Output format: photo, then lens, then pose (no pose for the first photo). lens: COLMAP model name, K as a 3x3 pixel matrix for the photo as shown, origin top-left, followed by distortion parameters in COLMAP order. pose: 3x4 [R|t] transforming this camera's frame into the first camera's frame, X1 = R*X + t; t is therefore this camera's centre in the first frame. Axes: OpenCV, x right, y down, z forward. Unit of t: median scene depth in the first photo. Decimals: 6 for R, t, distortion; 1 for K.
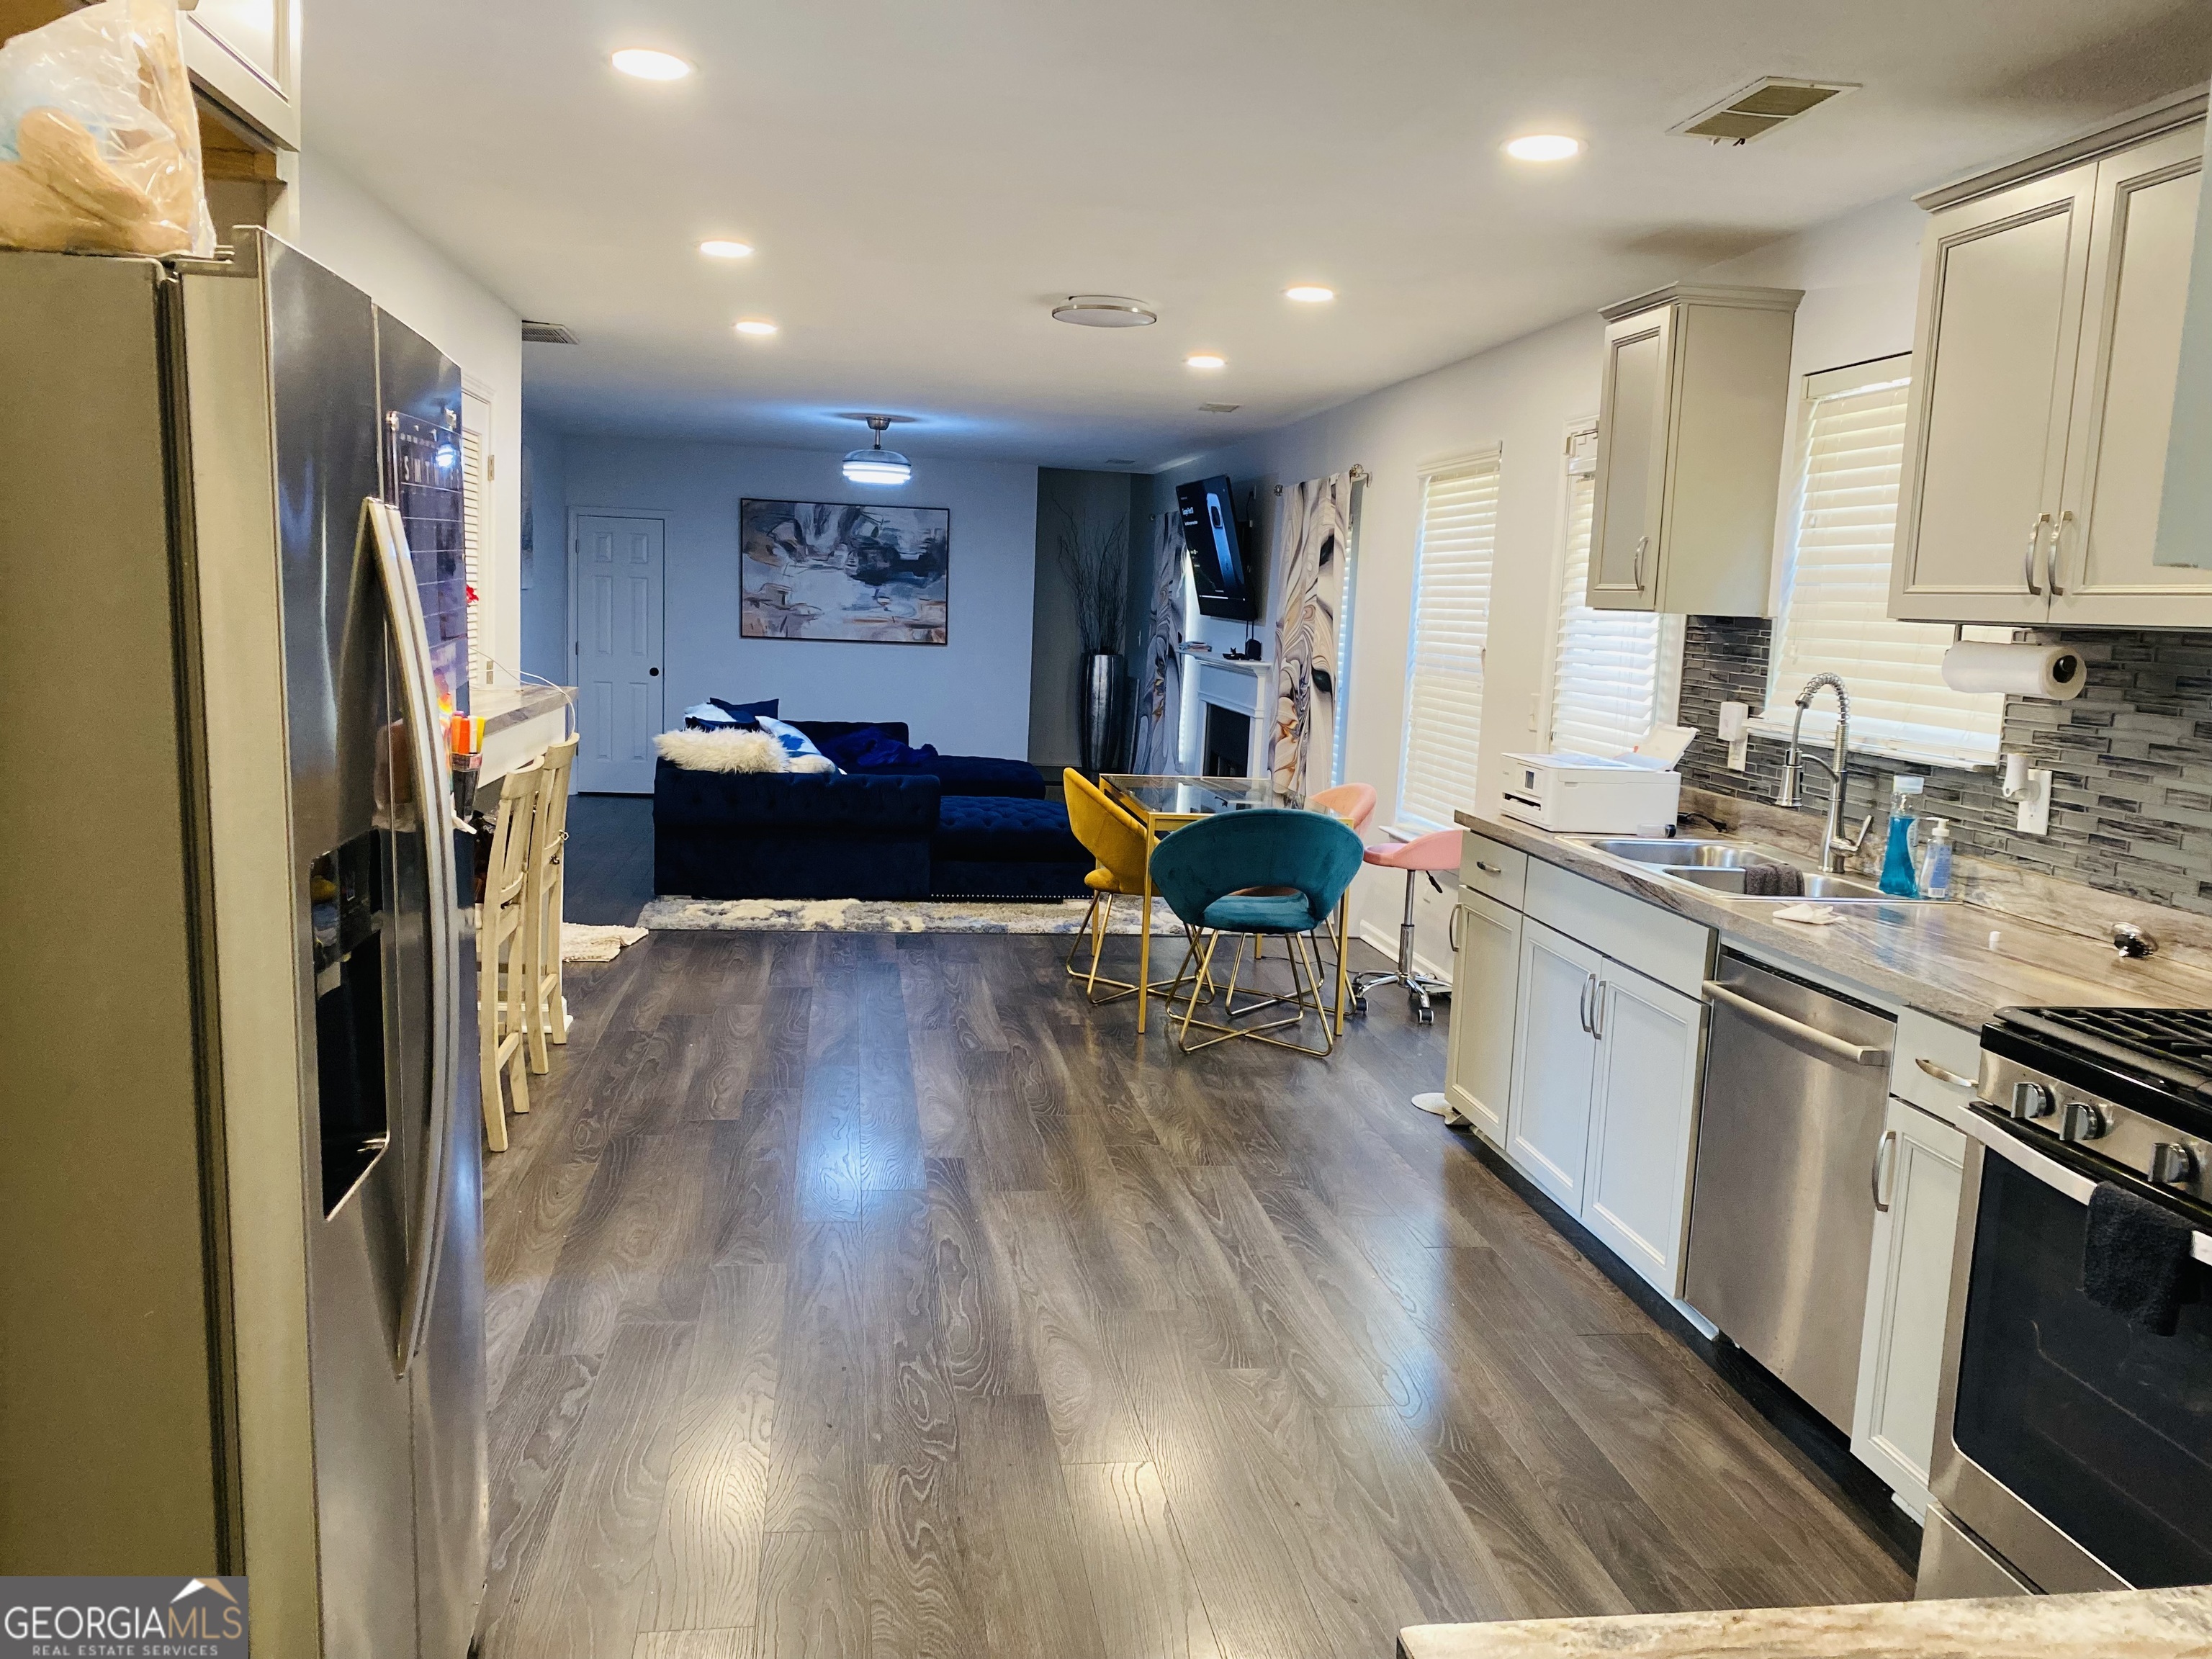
lens RADIAL K [[1662.4, 0, 1114.1], [0, 1662.4, 814.5], [0, 0, 1]] dist [0.167009, -0.352651]
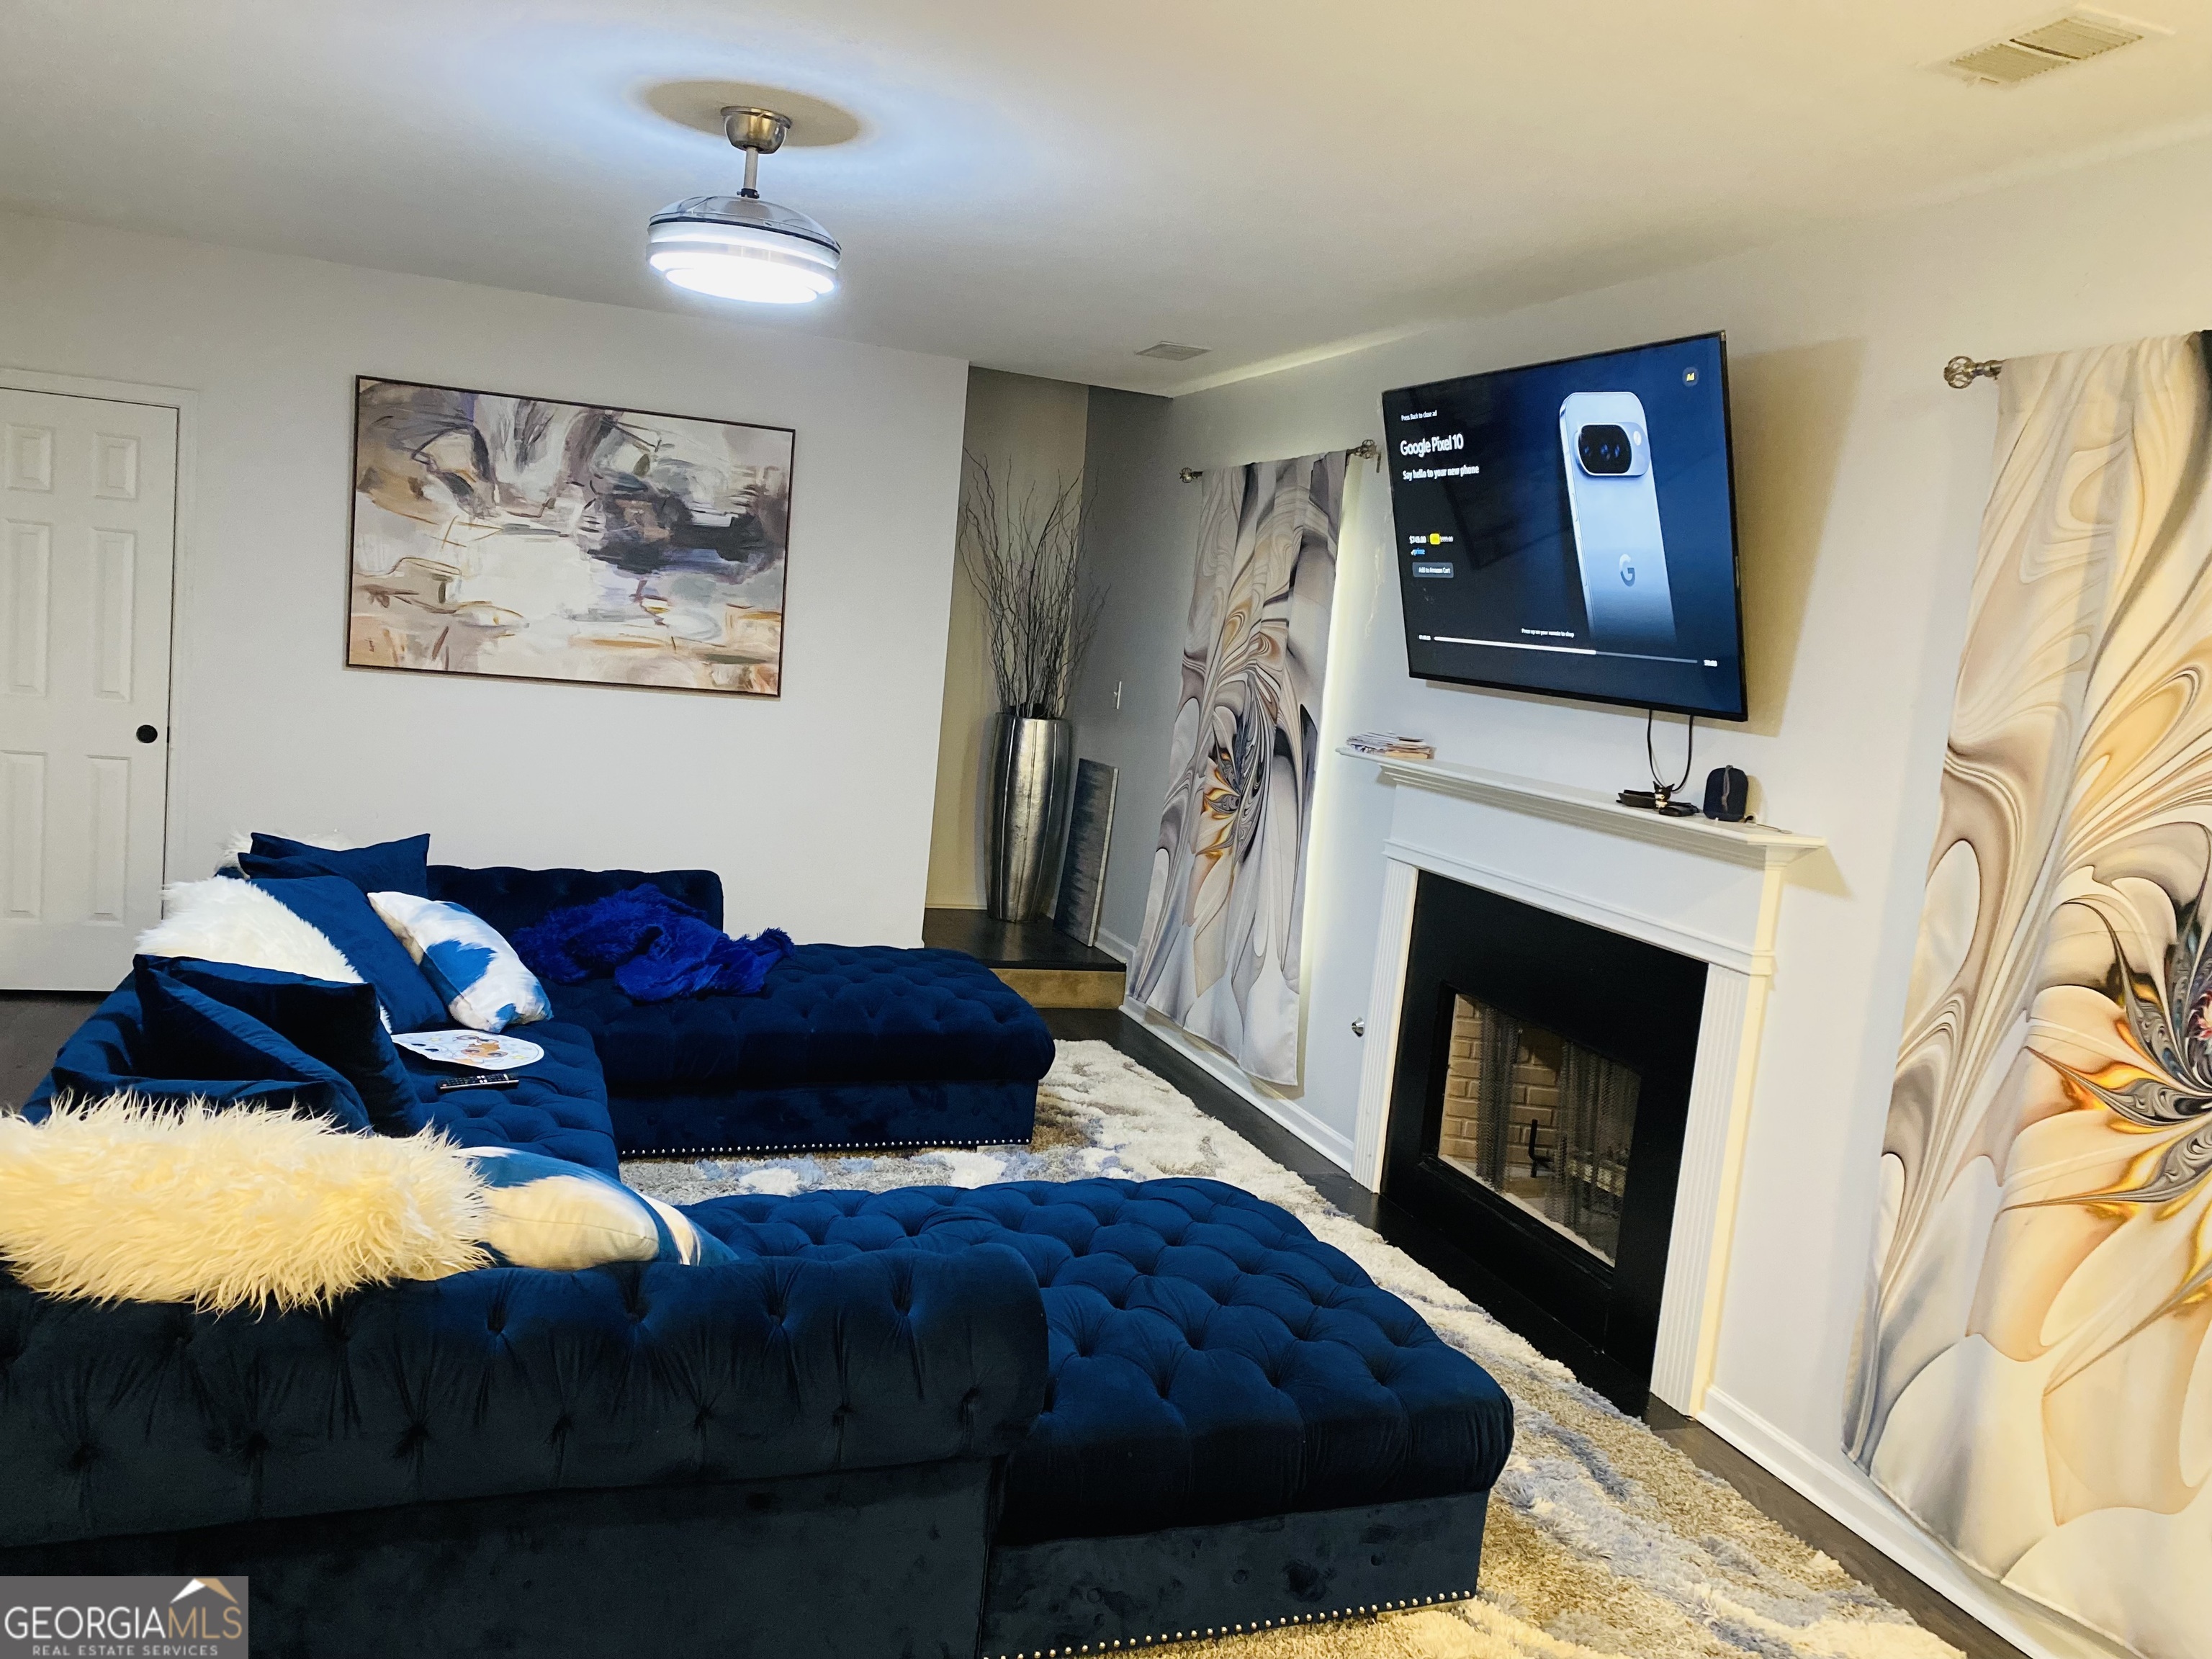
lens RADIAL K [[1684.0, 0, 1099.4], [0, 1684.0, 815.1], [0, 0, 1]] dist [0.035188, -0.058270]
pose [[0.981147, 0.028609, 0.191132, -0.132414], [-0.027652, 0.999588, -0.007672, -0.084581], [-0.191273, 0.002242, 0.981534, 0.625601]]
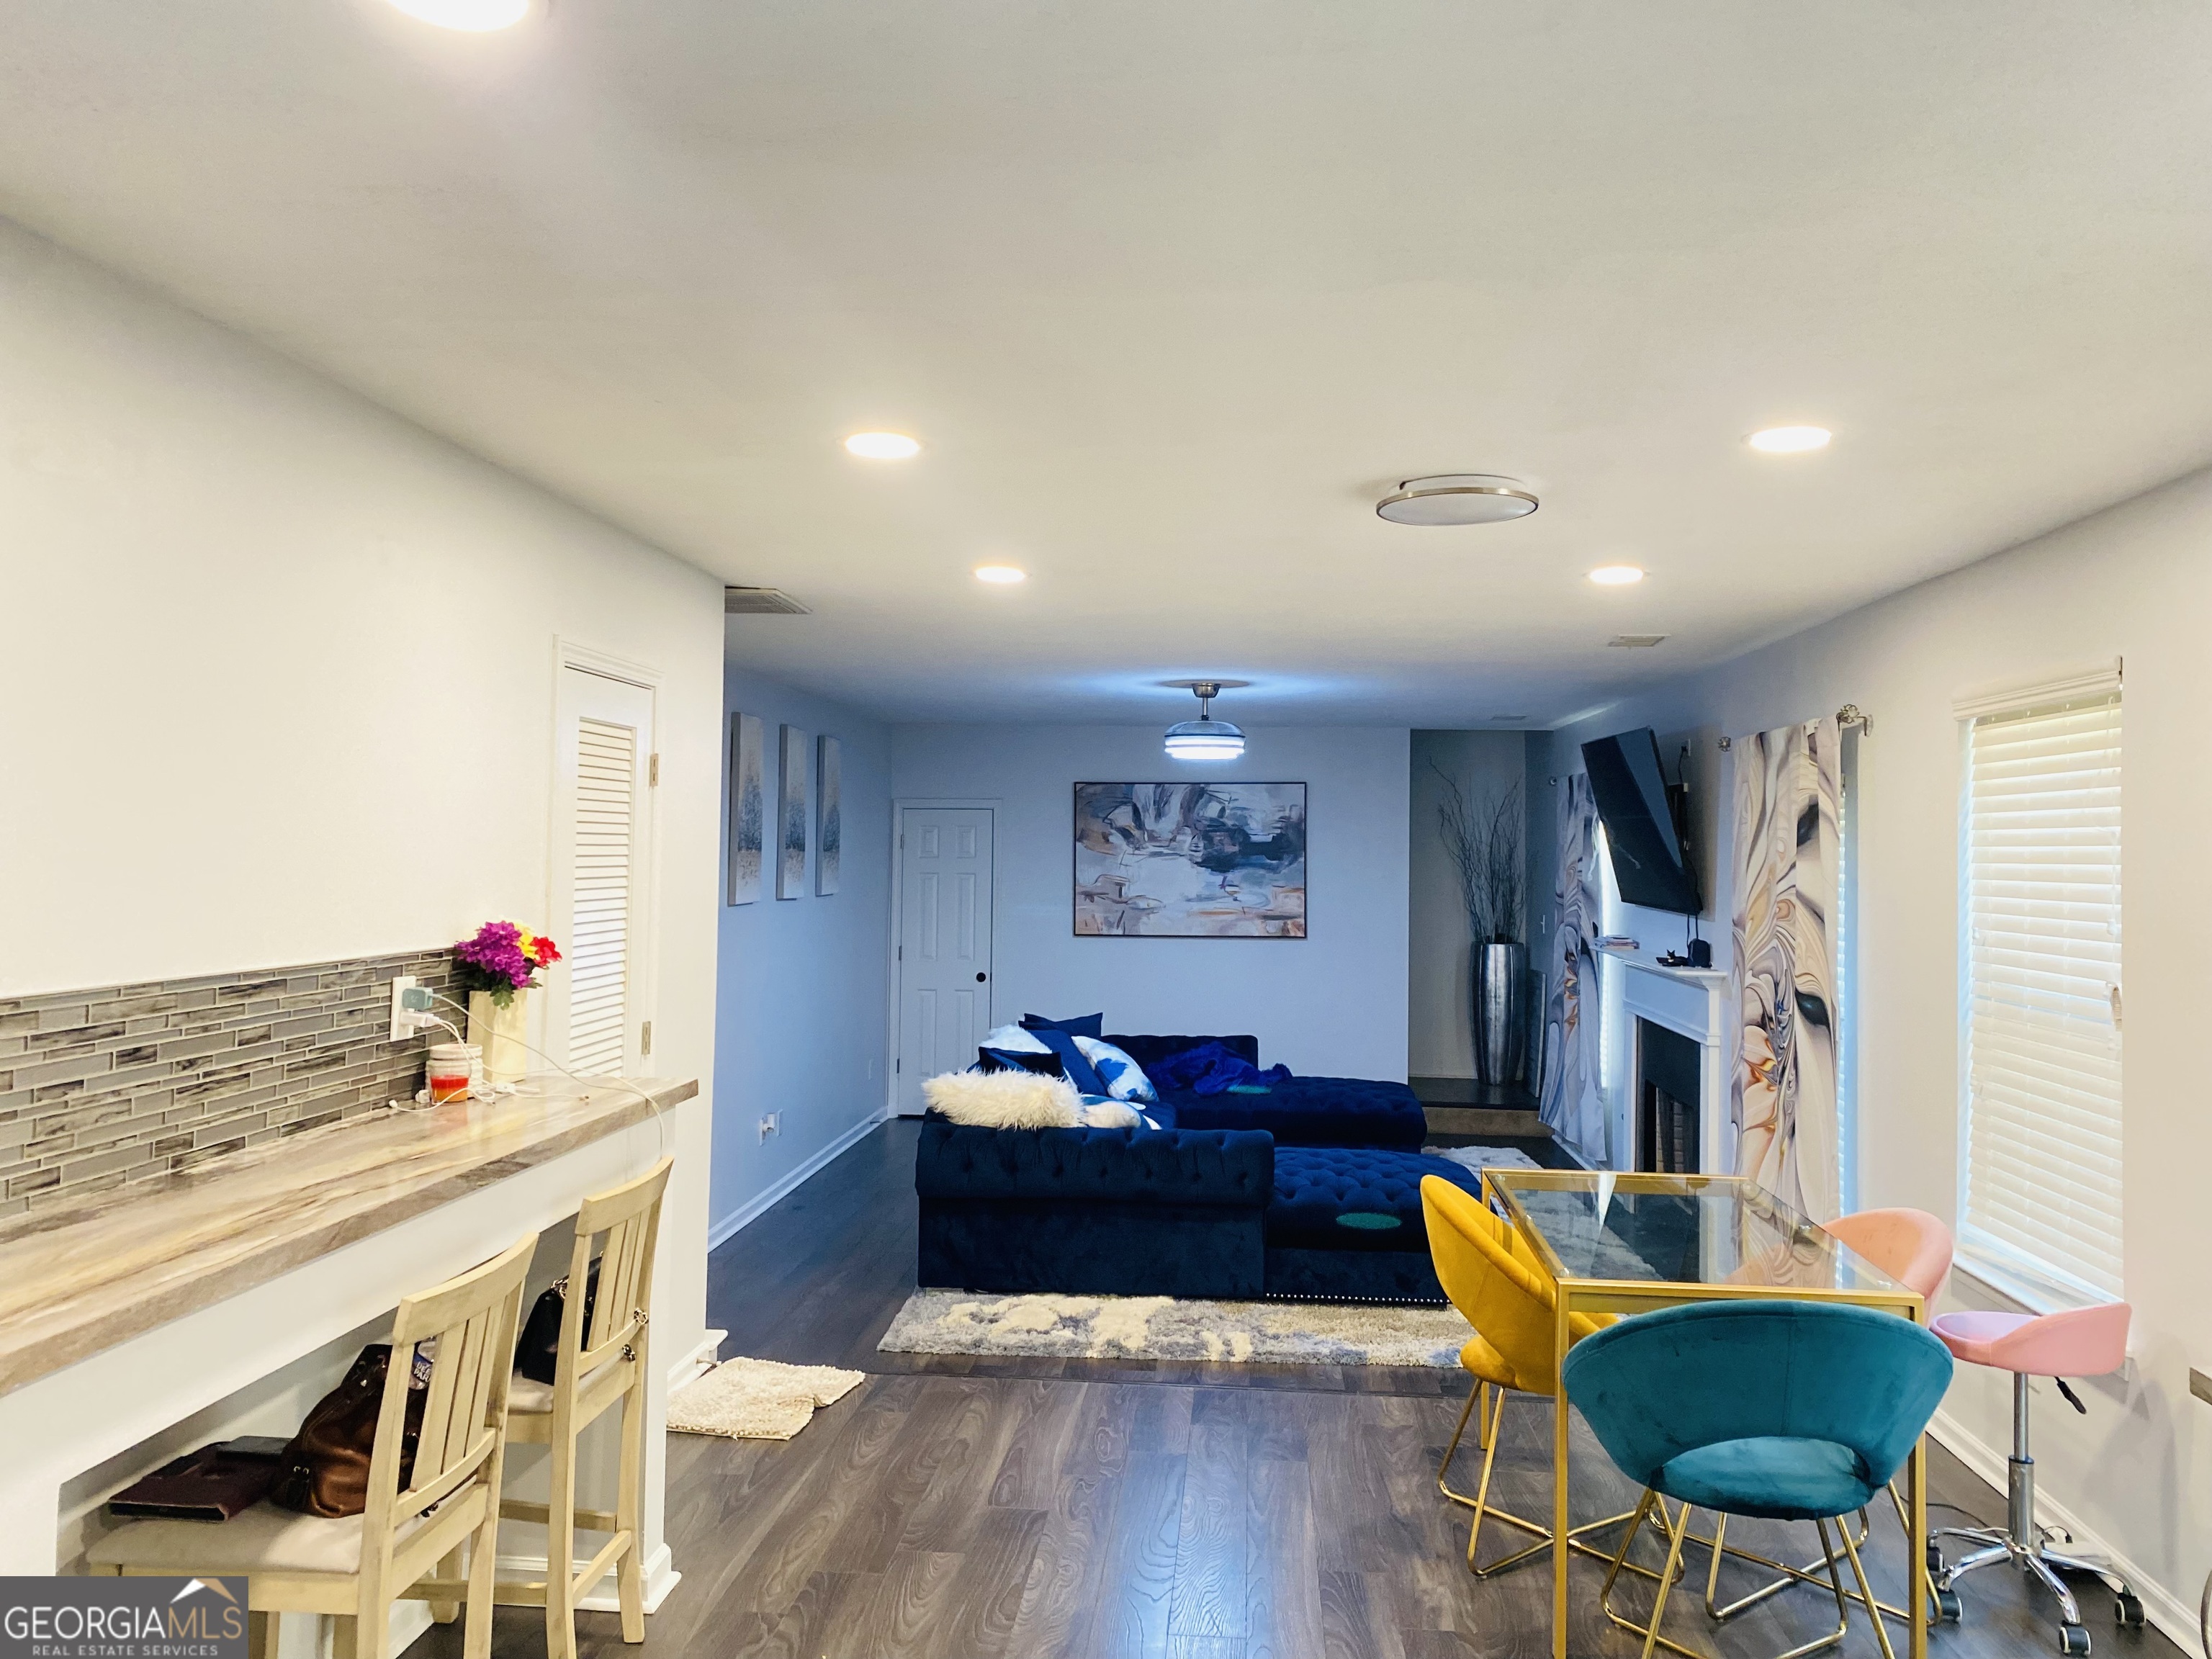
lens RADIAL K [[1662.4, 0, 1114.1], [0, 1662.4, 814.5], [0, 0, 1]] dist [0.167009, -0.352651]
pose [[0.971187, -0.037668, -0.235322, 0.008895], [0.000503, 0.987751, -0.156035, -0.041122], [0.238317, 0.151421, 0.959310, 0.196923]]
